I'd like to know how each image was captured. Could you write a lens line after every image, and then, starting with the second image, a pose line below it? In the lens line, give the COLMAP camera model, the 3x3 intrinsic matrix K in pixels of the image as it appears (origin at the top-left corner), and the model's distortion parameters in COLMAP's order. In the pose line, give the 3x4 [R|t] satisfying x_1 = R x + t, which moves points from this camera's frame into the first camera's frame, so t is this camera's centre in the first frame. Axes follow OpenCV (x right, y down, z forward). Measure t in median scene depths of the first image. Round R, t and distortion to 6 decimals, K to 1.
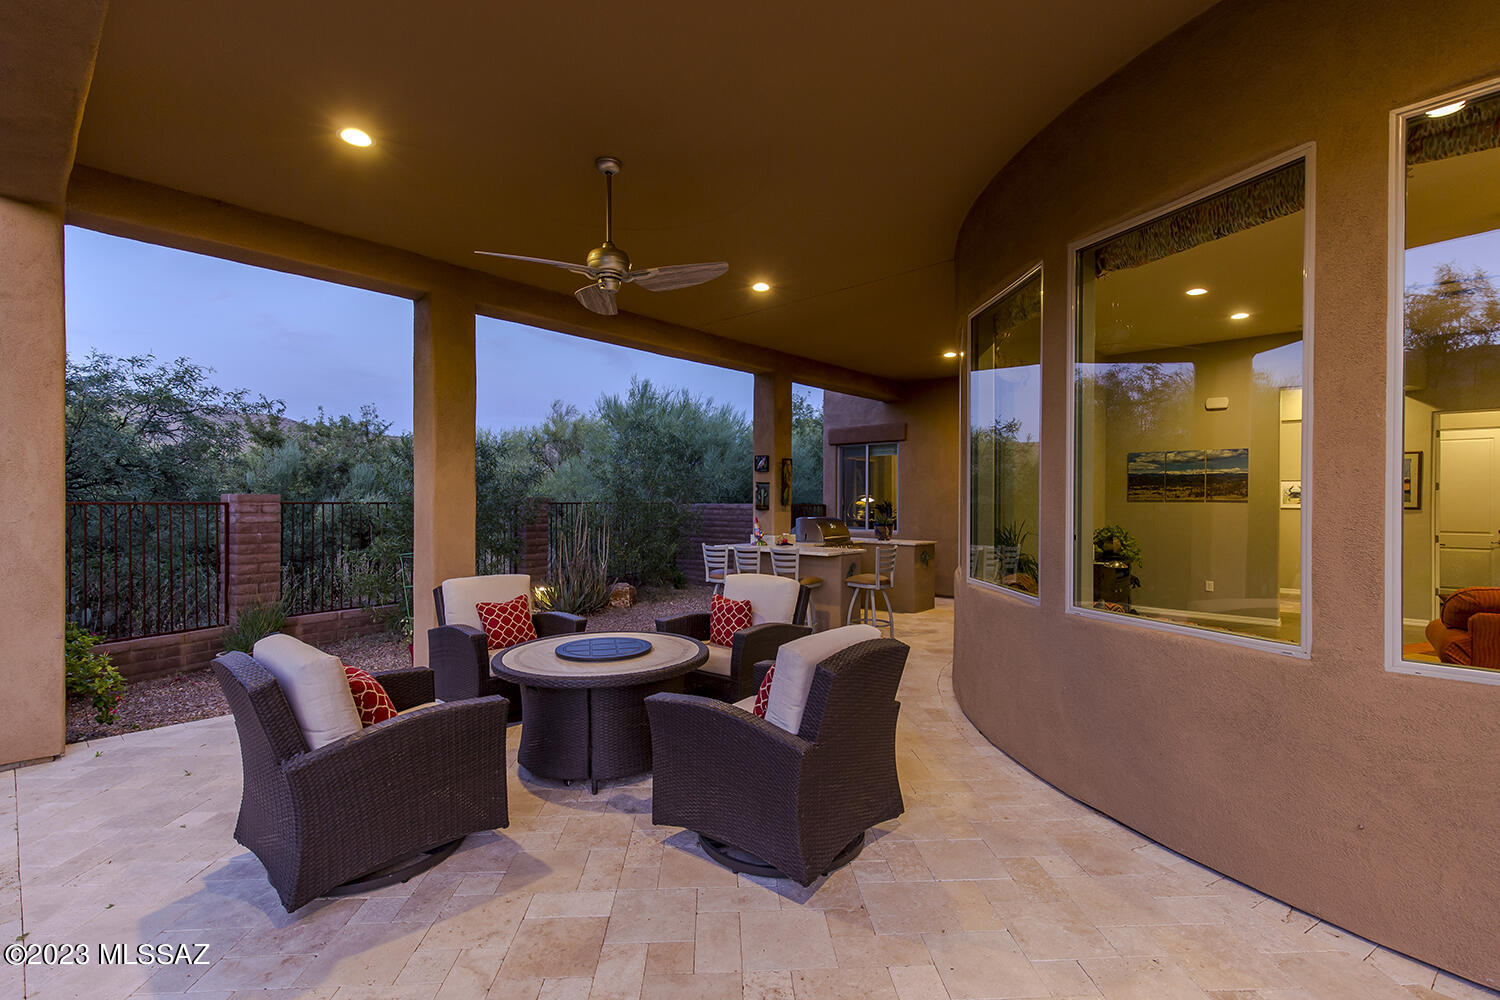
lens RADIAL K [[692.2, 0, 735.6], [0, 692.2, 503.4], [0, 0, 1]] dist [0.024674, 0.000231]
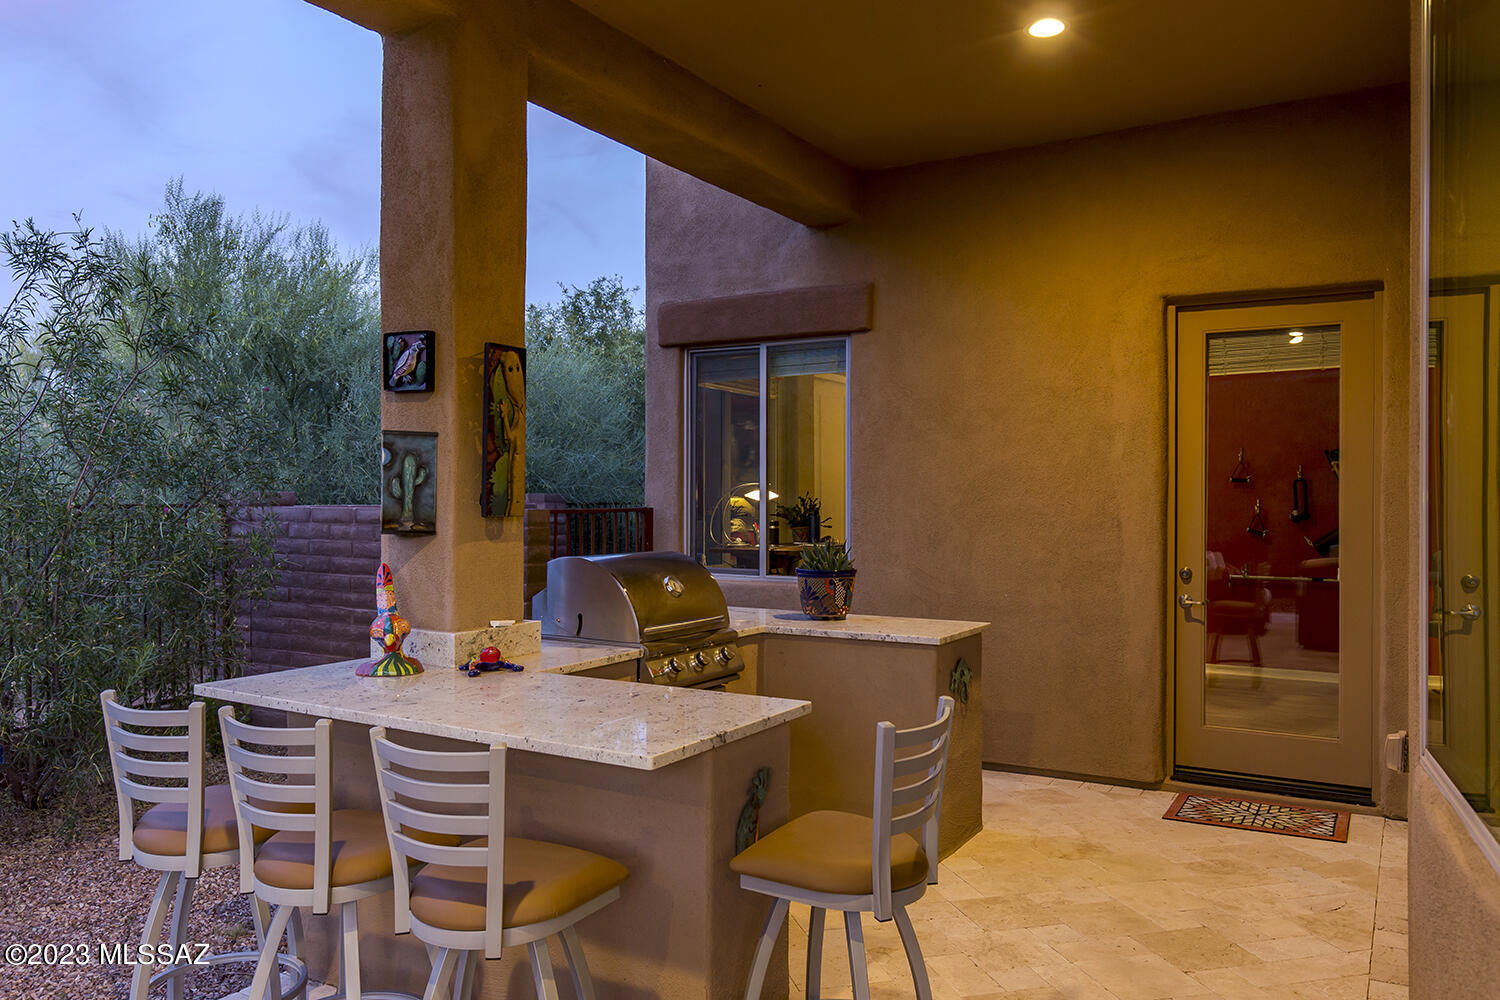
lens RADIAL K [[1093.9, 0, 746.6], [0, 1093.9, 497.2], [0, 0, 1]] dist [-0.010381, -0.000951]
pose [[0.978115, -0.002125, 0.208054, 0.064030], [0.002097, 0.999998, 0.000353, -0.004313], [-0.208054, 0.000091, 0.978117, 0.461245]]
